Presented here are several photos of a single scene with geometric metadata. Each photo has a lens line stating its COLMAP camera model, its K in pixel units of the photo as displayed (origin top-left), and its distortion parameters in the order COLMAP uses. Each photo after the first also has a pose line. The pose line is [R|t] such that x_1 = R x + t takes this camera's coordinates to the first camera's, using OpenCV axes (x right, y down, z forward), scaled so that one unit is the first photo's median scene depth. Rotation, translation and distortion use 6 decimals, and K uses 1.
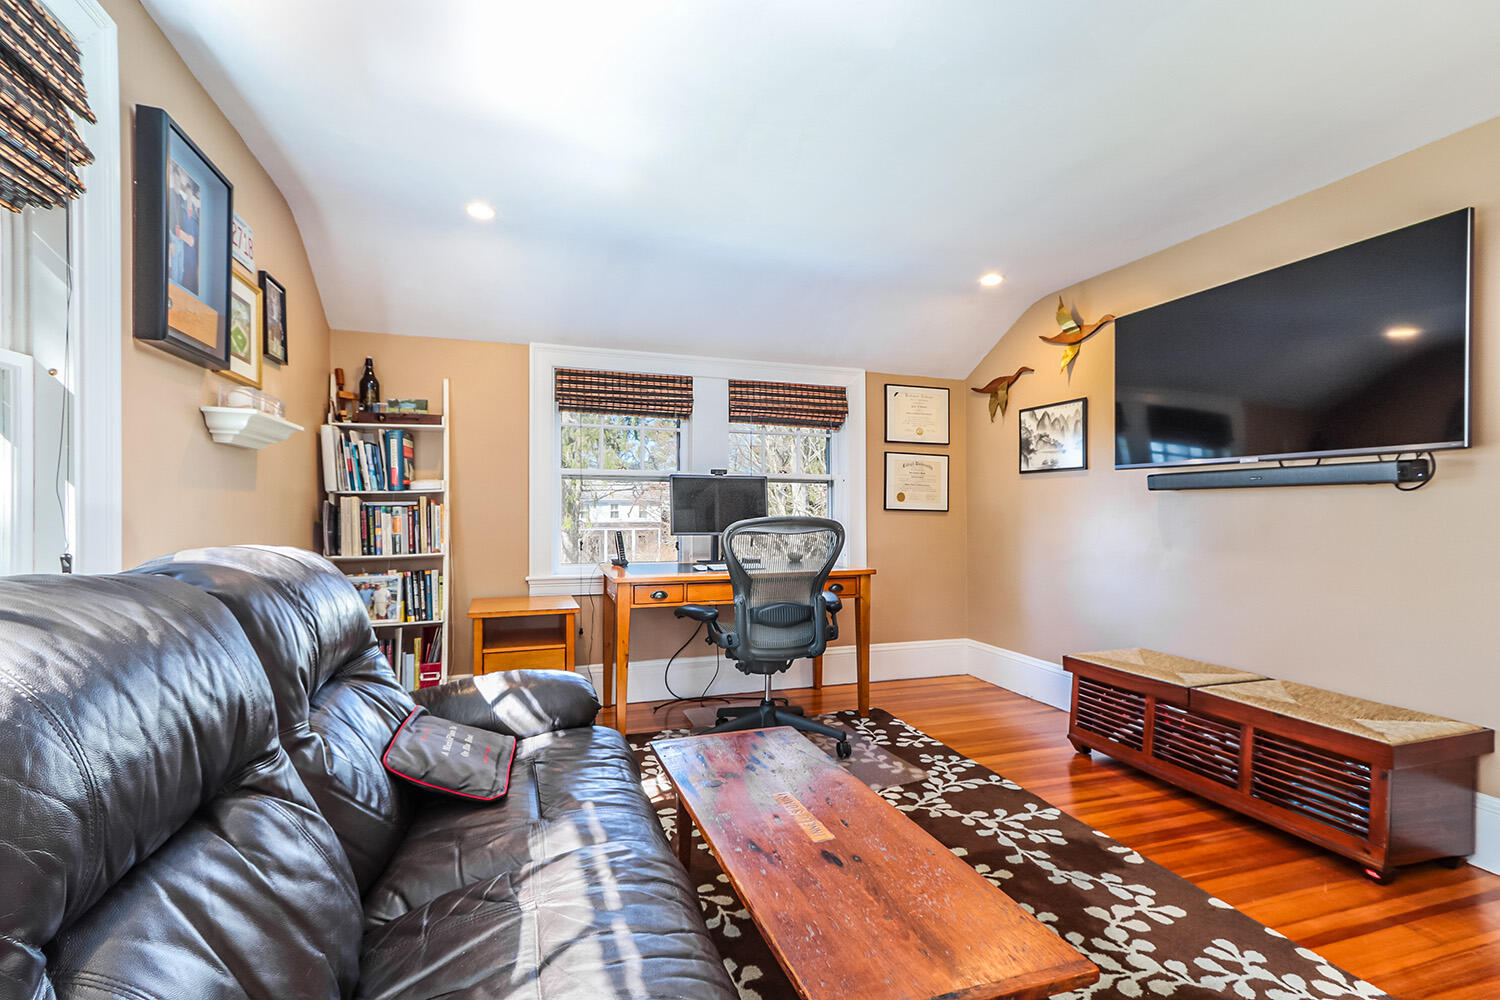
lens RADIAL K [[678.4, 0, 748.6], [0, 678.4, 508.3], [0, 0, 1]] dist [0.019725, -0.001325]
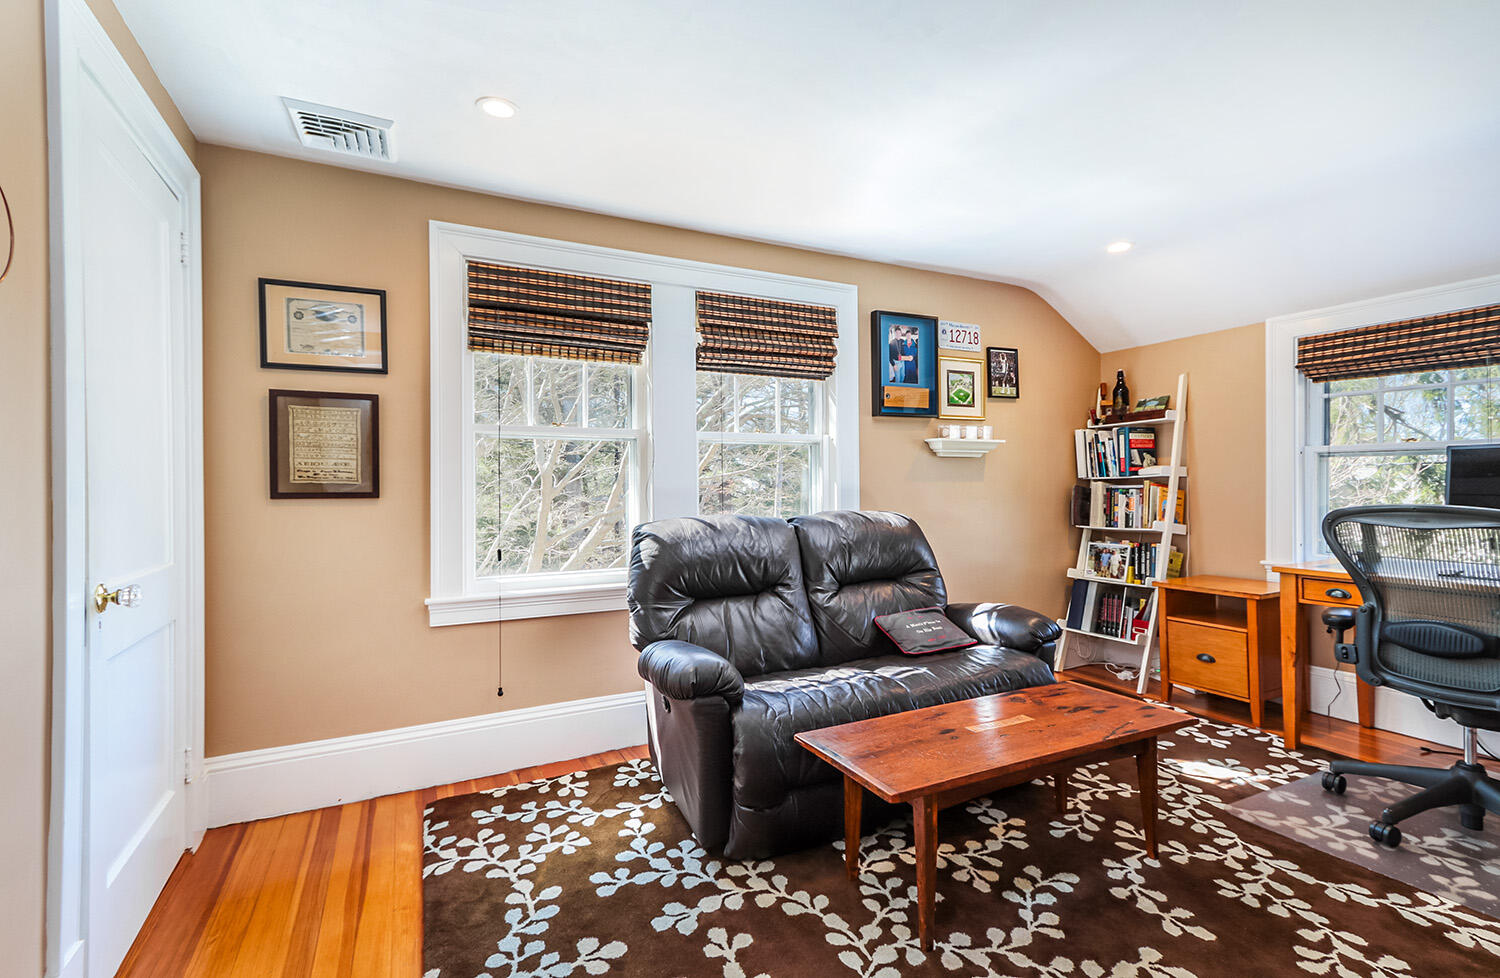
lens RADIAL K [[678.4, 0, 749.4], [0, 678.4, 486.6], [0, 0, 1]] dist [0.020542, -0.001749]
pose [[0.148106, -0.002579, -0.988968, 0.601775], [0.005463, 0.999983, -0.001790, -0.008593], [0.988956, -0.005137, 0.148118, 0.139803]]
